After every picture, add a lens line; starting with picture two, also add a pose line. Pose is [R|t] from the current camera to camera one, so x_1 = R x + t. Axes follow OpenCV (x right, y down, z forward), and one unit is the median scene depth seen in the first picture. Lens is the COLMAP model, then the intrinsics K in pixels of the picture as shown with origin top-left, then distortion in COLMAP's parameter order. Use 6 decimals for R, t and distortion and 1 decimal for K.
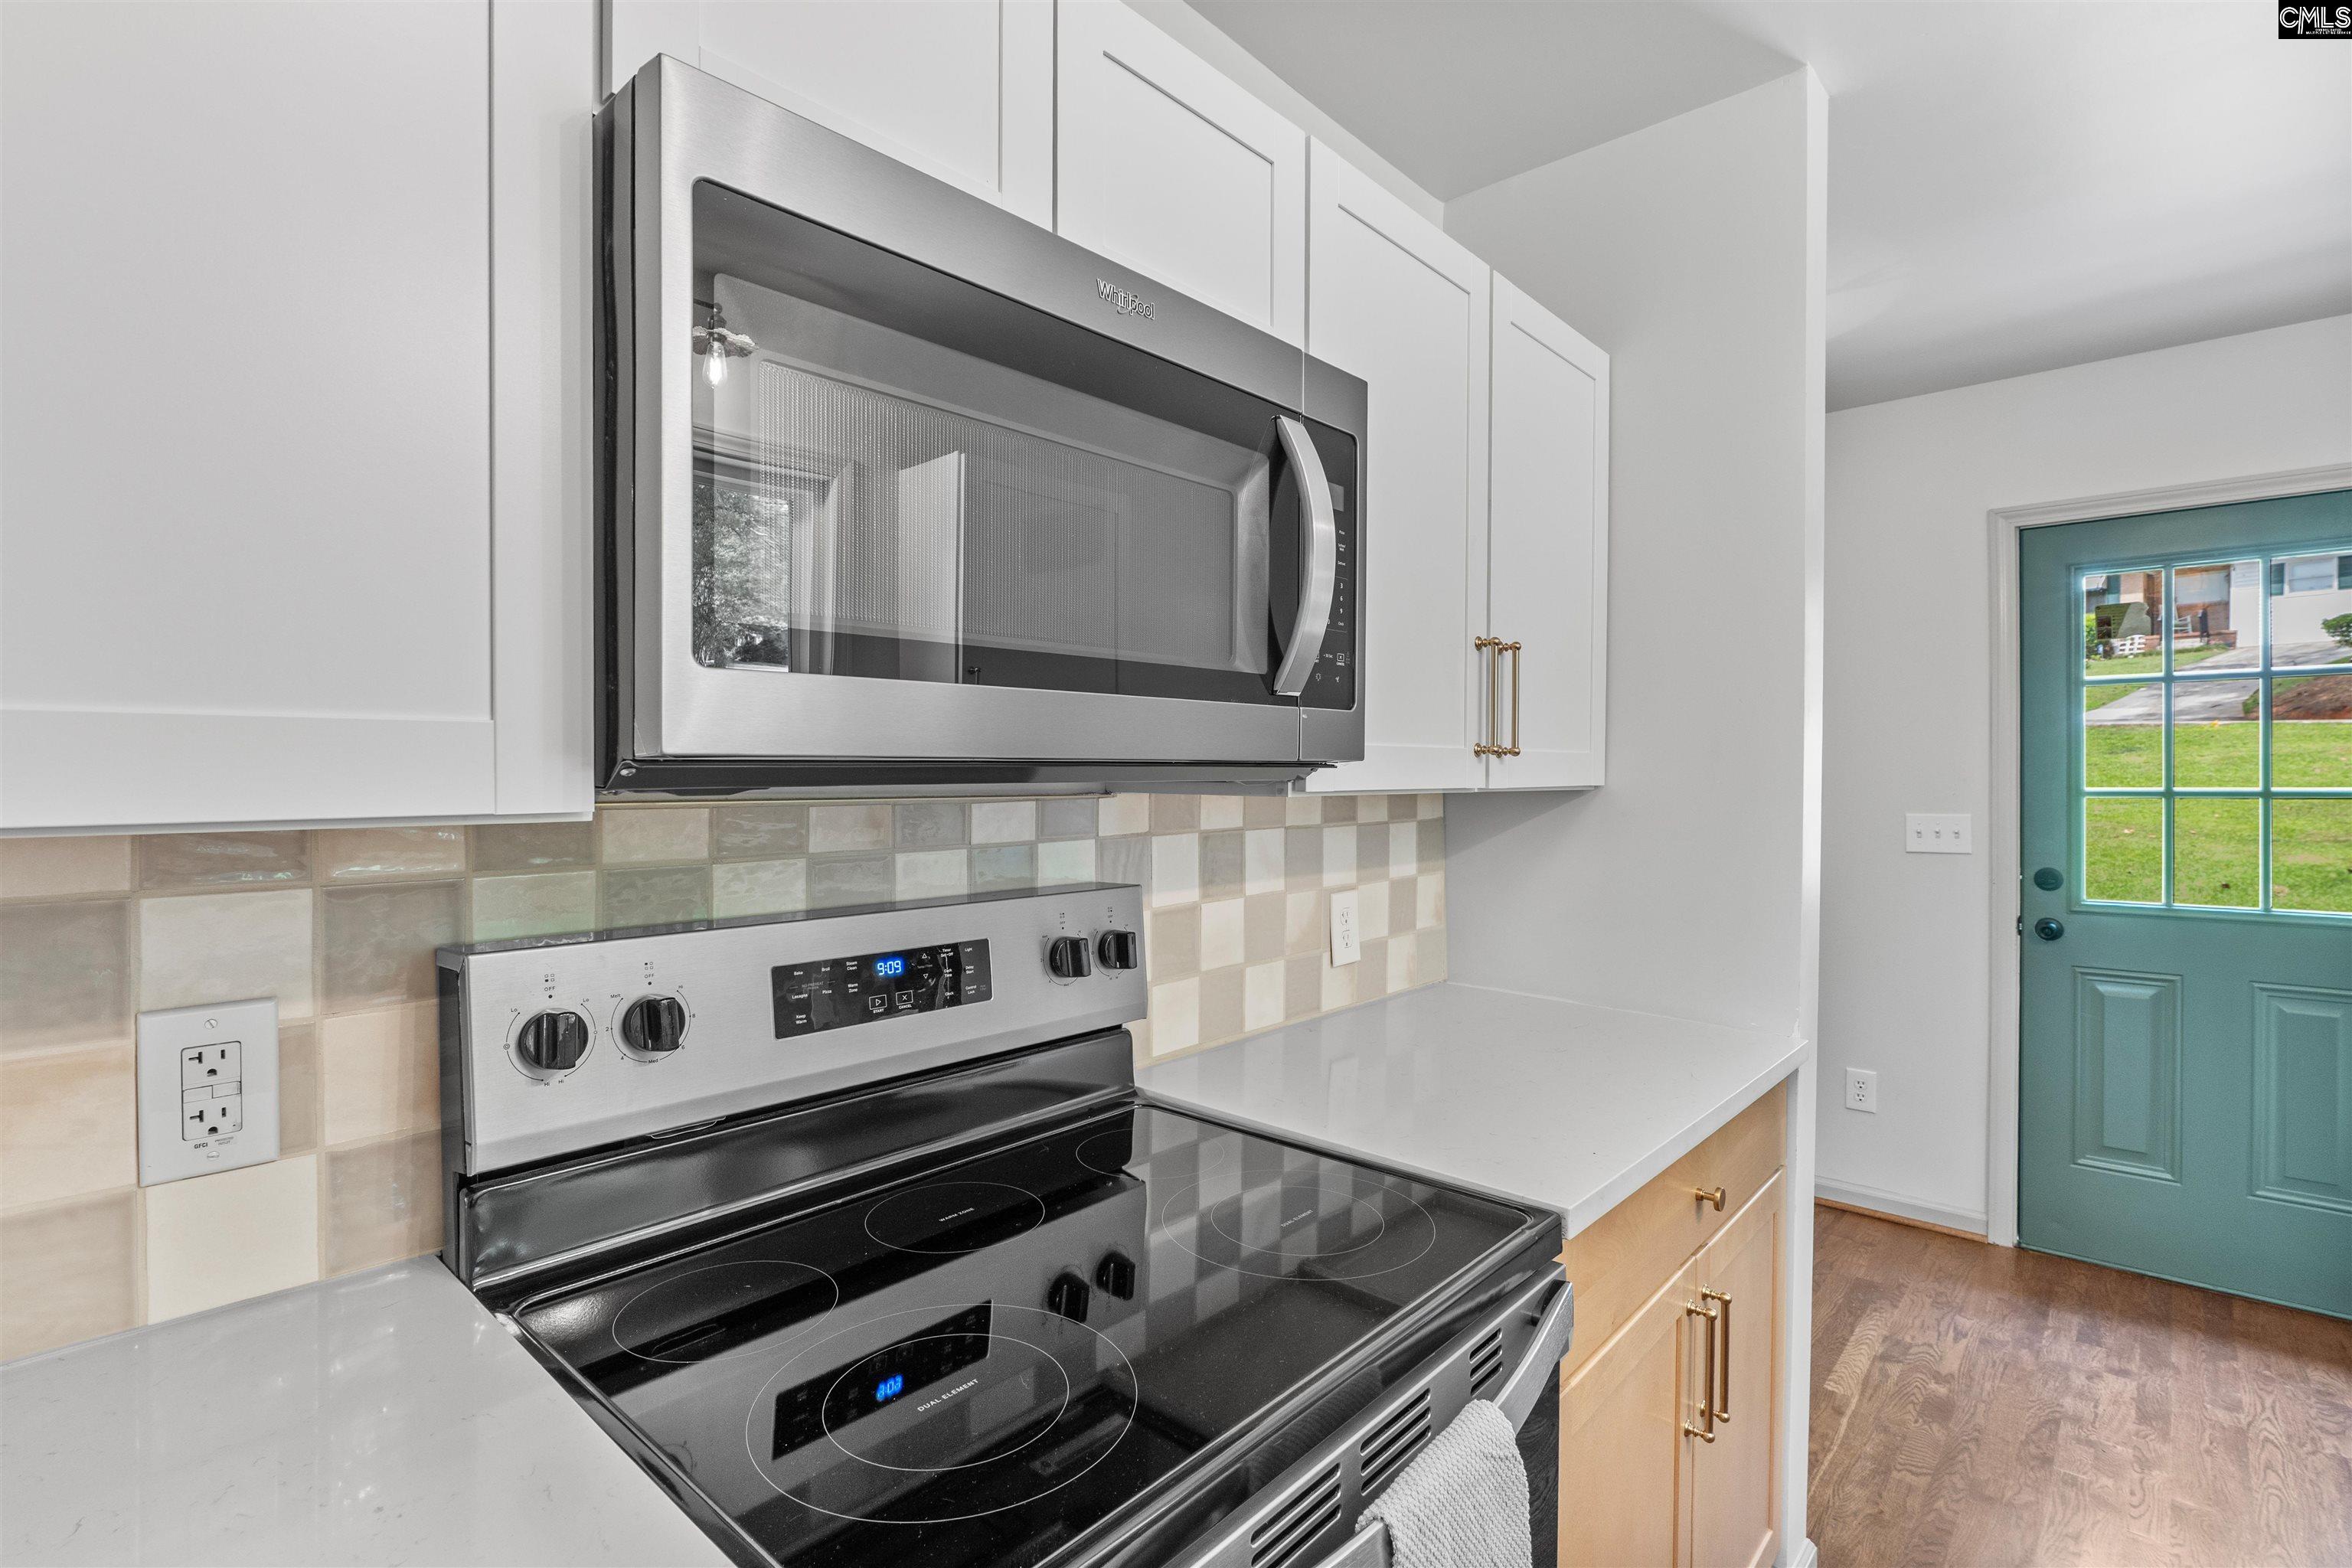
lens RADIAL K [[1095.0, 0, 1191.9], [0, 1095.0, 786.7], [0, 0, 1]] dist [-0.010712, -0.002362]
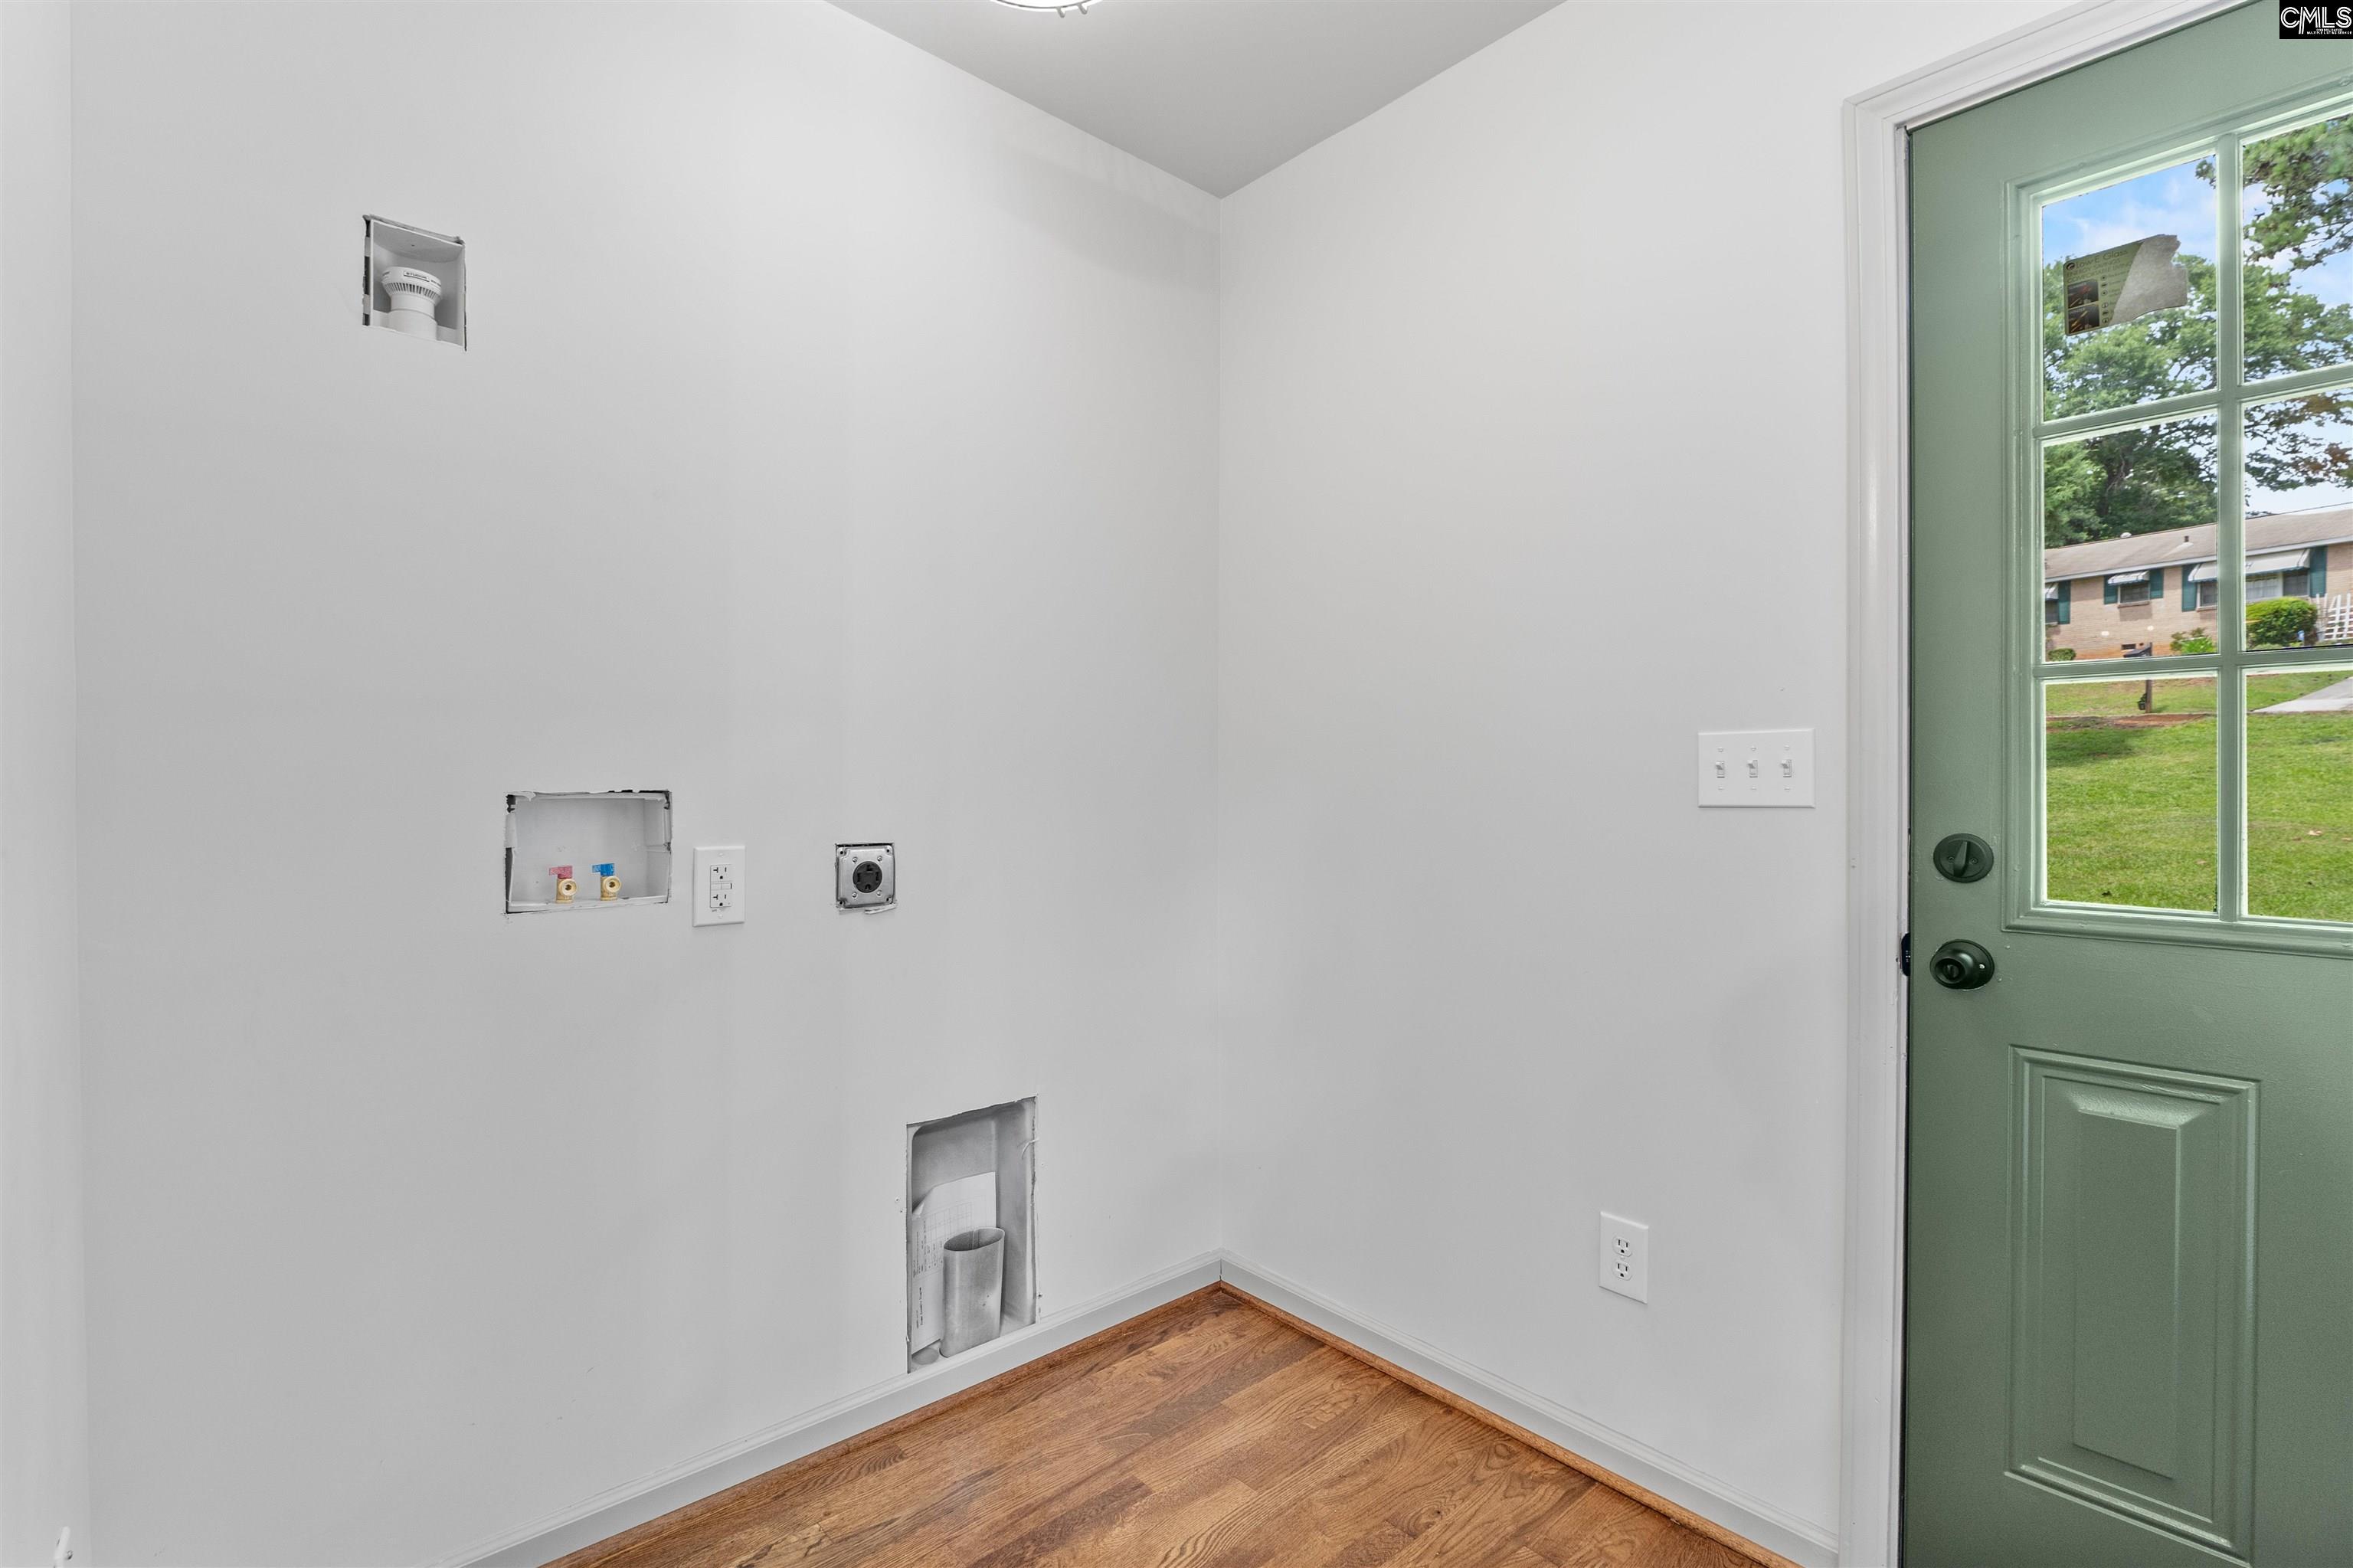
lens RADIAL K [[1095.5, 0, 1169.1], [0, 1095.5, 785.1], [0, 0, 1]] dist [-0.010712, -0.002362]
pose [[0.993464, 0.006783, -0.113941, 0.493273], [-0.006933, 0.999976, -0.000919, 0.055216], [0.113932, 0.001703, 0.993487, 0.485695]]
